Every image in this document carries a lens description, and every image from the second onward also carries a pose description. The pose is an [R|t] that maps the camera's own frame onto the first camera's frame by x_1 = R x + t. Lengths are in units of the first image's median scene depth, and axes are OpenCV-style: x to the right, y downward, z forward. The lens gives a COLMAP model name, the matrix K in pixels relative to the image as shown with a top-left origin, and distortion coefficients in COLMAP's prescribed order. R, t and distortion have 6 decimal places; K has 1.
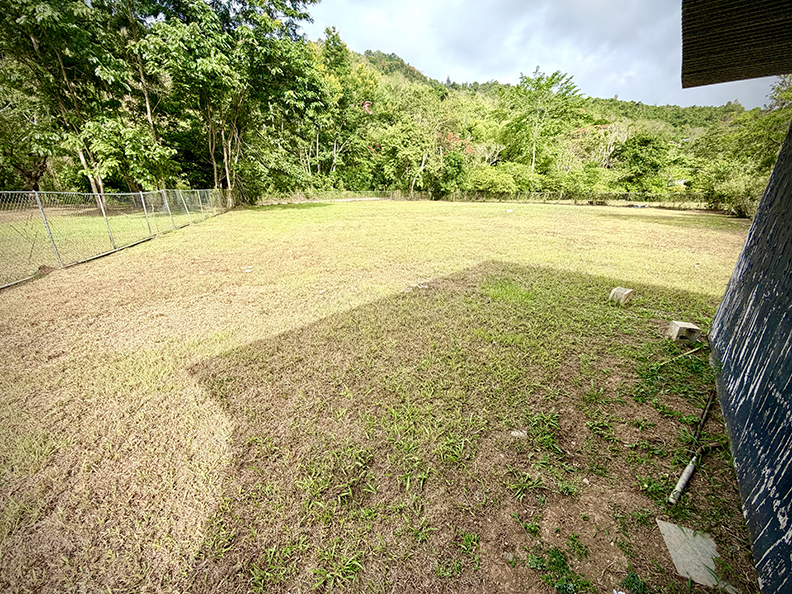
lens RADIAL K [[317.2, 0, 393.5], [0, 317.2, 294.9], [0, 0, 1]] dist [-0.000954, -0.000182]
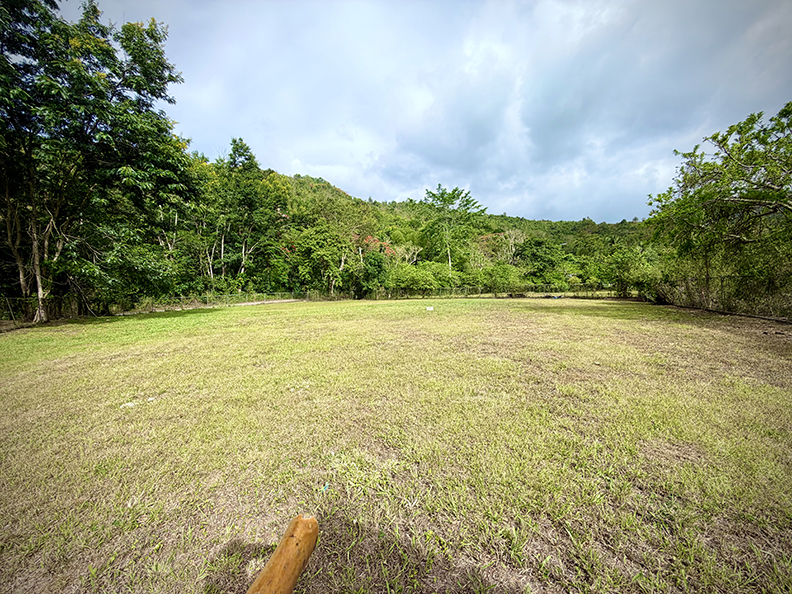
lens RADIAL K [[317.2, 0, 393.5], [0, 317.2, 294.9], [0, 0, 1]] dist [-0.000954, -0.000182]
pose [[0.977802, -0.038025, 0.206052, 0.042196], [0.098019, 0.952168, -0.289426, -0.028094], [-0.185191, 0.303198, 0.934759, 0.095587]]
